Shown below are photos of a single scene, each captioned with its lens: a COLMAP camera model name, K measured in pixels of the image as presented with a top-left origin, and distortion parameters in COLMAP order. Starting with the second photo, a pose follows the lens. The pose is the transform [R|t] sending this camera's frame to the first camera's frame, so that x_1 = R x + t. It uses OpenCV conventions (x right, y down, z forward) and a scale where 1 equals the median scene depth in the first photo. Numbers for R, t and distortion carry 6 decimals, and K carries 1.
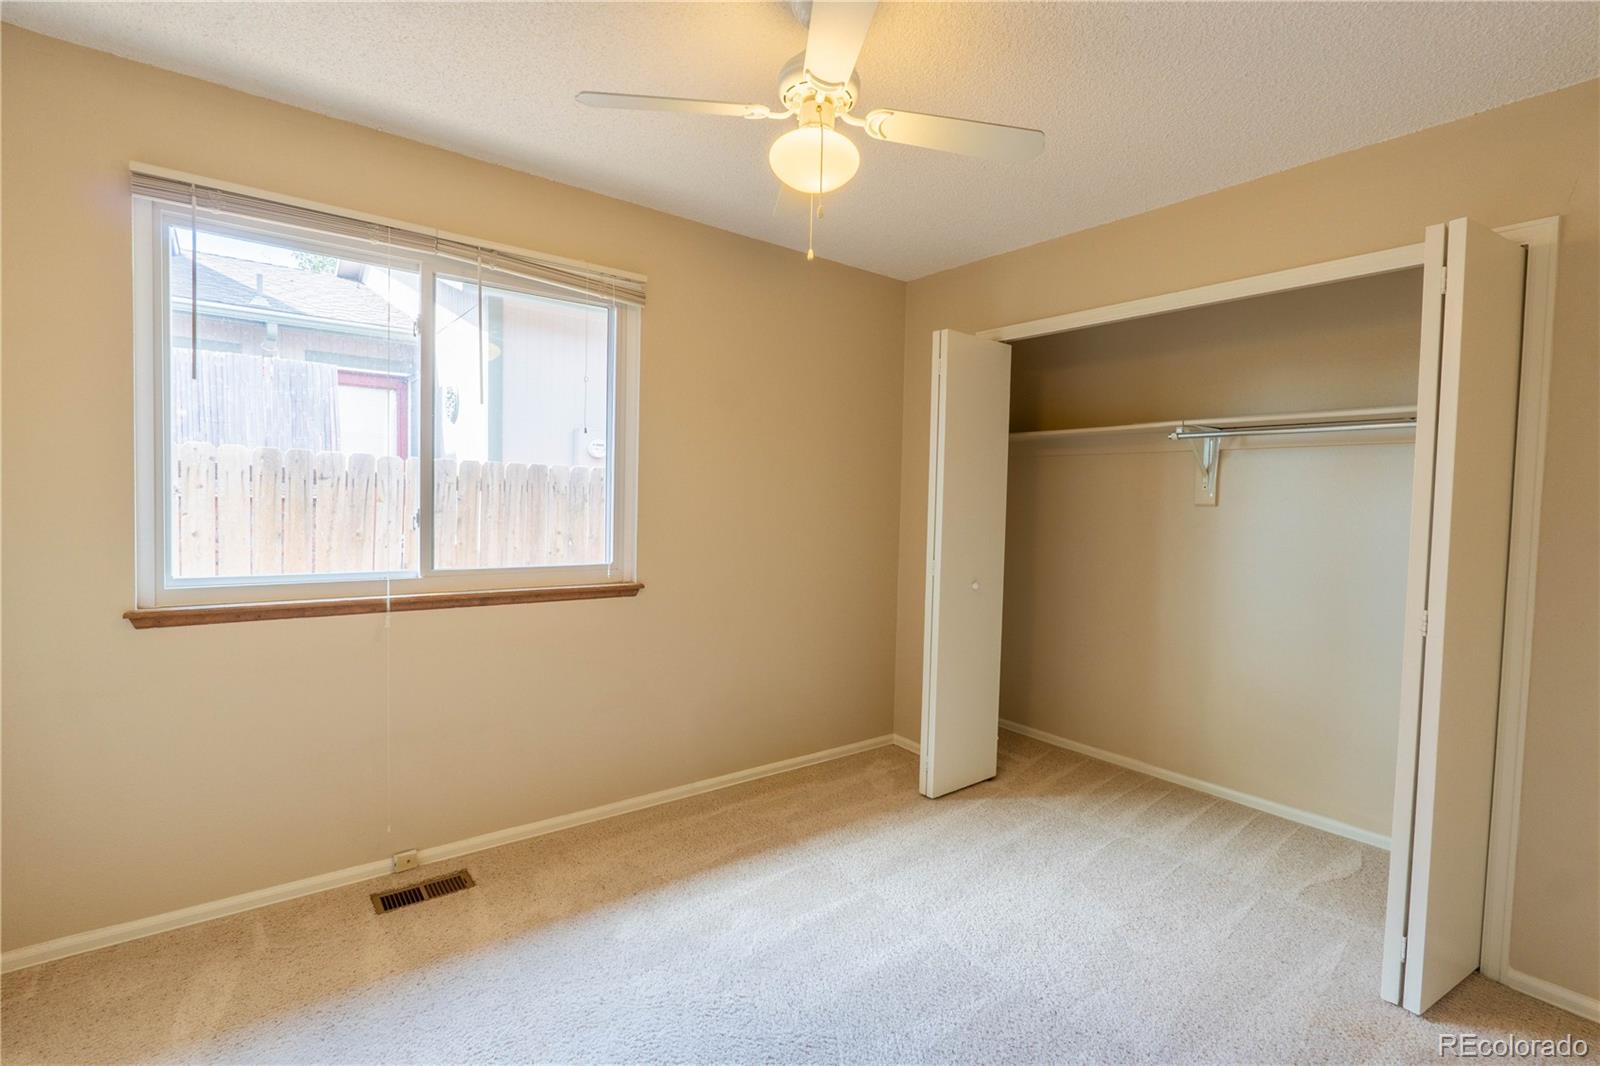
lens RADIAL K [[724.1, 0, 794.7], [0, 724.1, 534.3], [0, 0, 1]] dist [-0.011264, 0.001542]
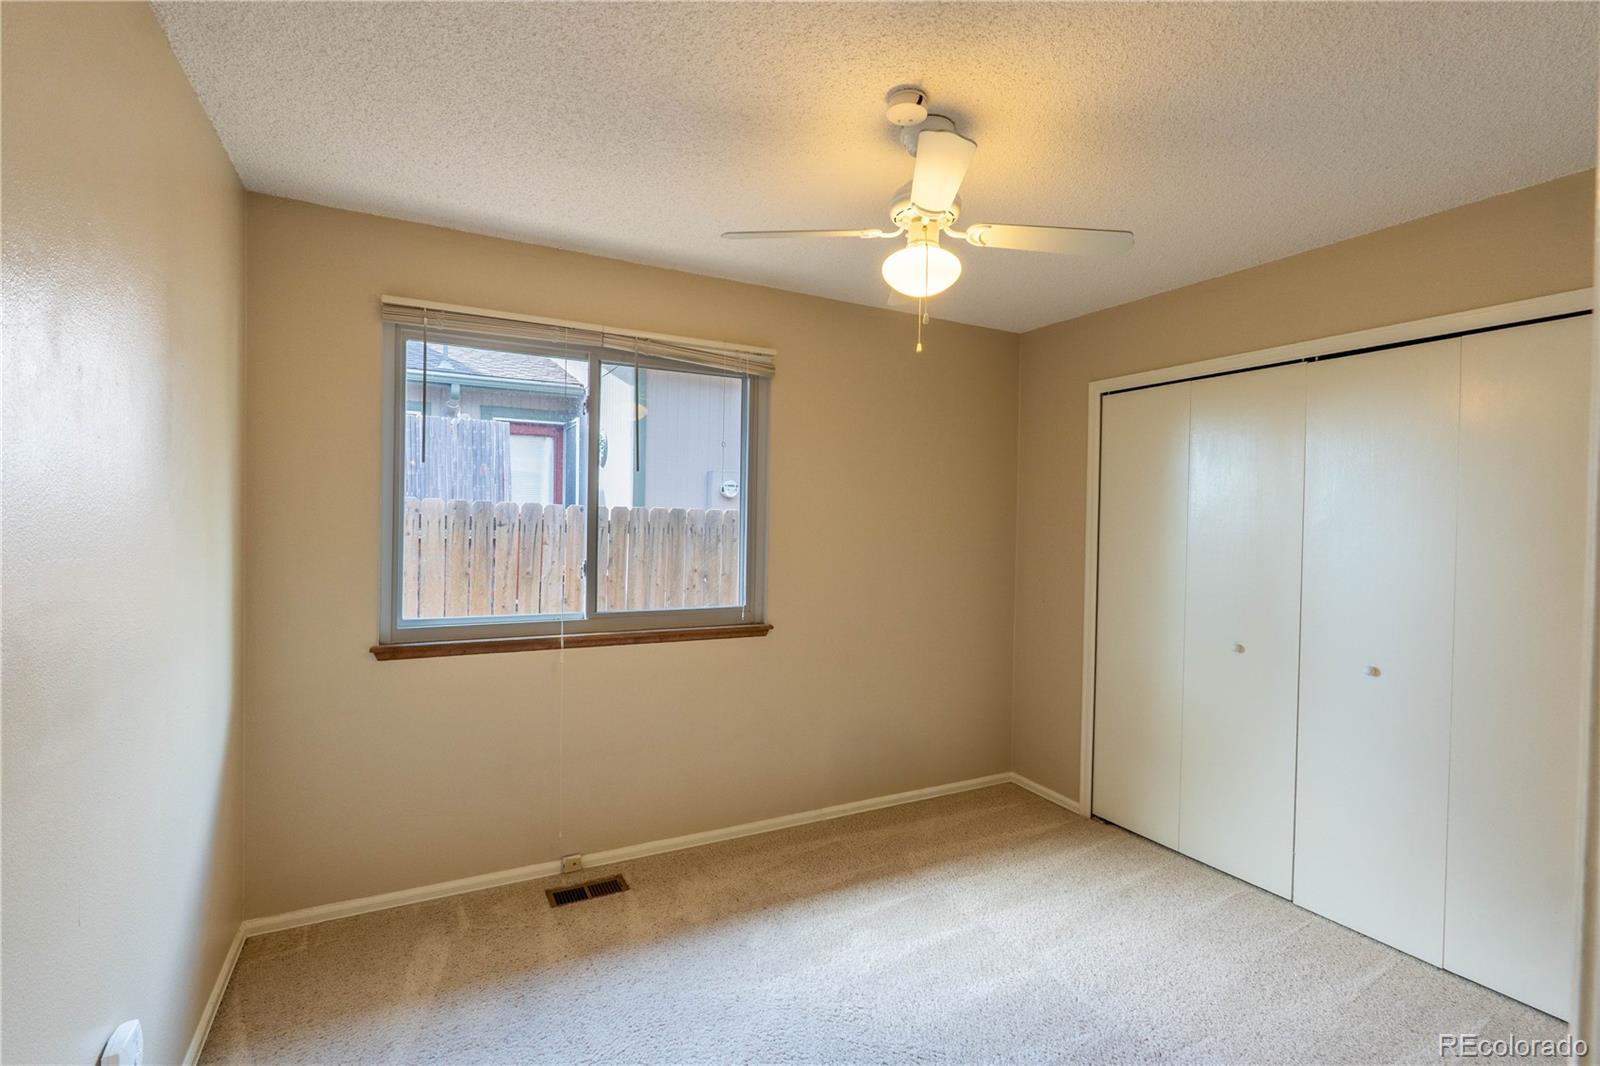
lens RADIAL K [[724.1, 0, 795.4], [0, 724.1, 529.7], [0, 0, 1]] dist [-0.011264, 0.001542]
pose [[0.985846, -0.004788, -0.167587, 0.014064], [-0.001617, 0.999274, -0.038059, -0.041171], [0.167647, 0.037792, 0.985122, -0.106878]]
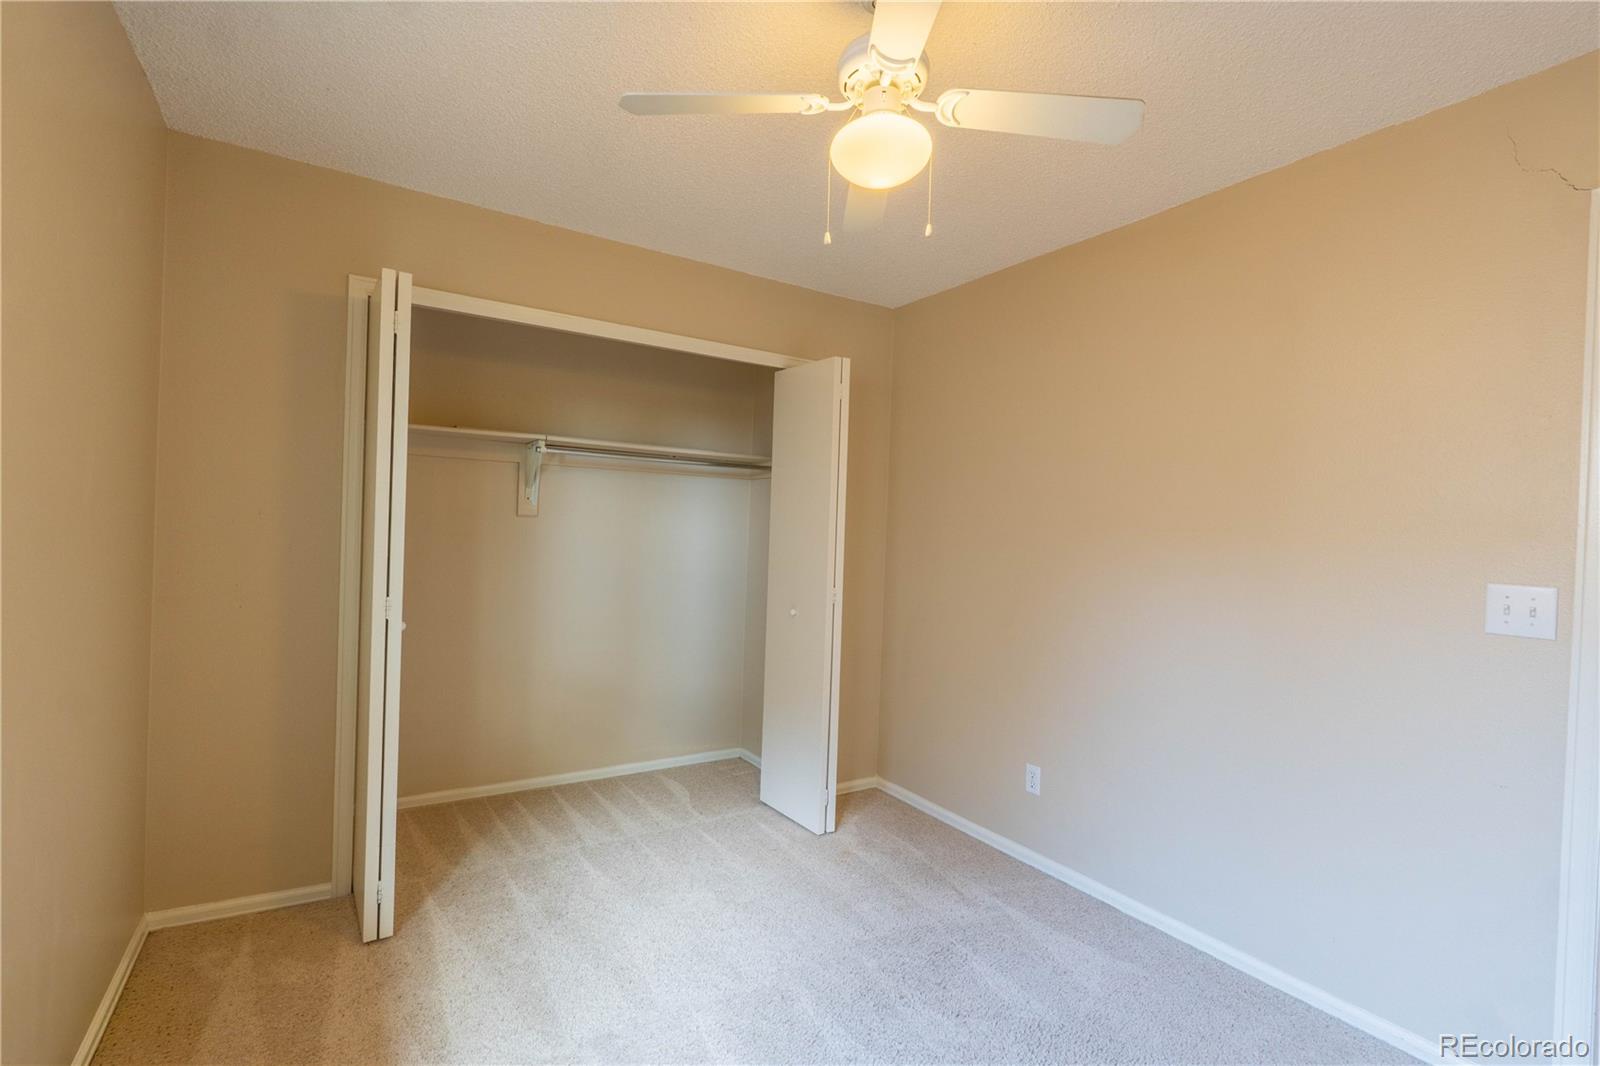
lens RADIAL K [[724.1, 0, 791.8], [0, 724.1, 529.5], [0, 0, 1]] dist [-0.011264, 0.001542]
pose [[0.097491, -0.017079, 0.995090, -0.573941], [0.022974, 0.999625, 0.014906, -0.036030], [-0.994971, 0.021407, 0.097847, 0.675624]]
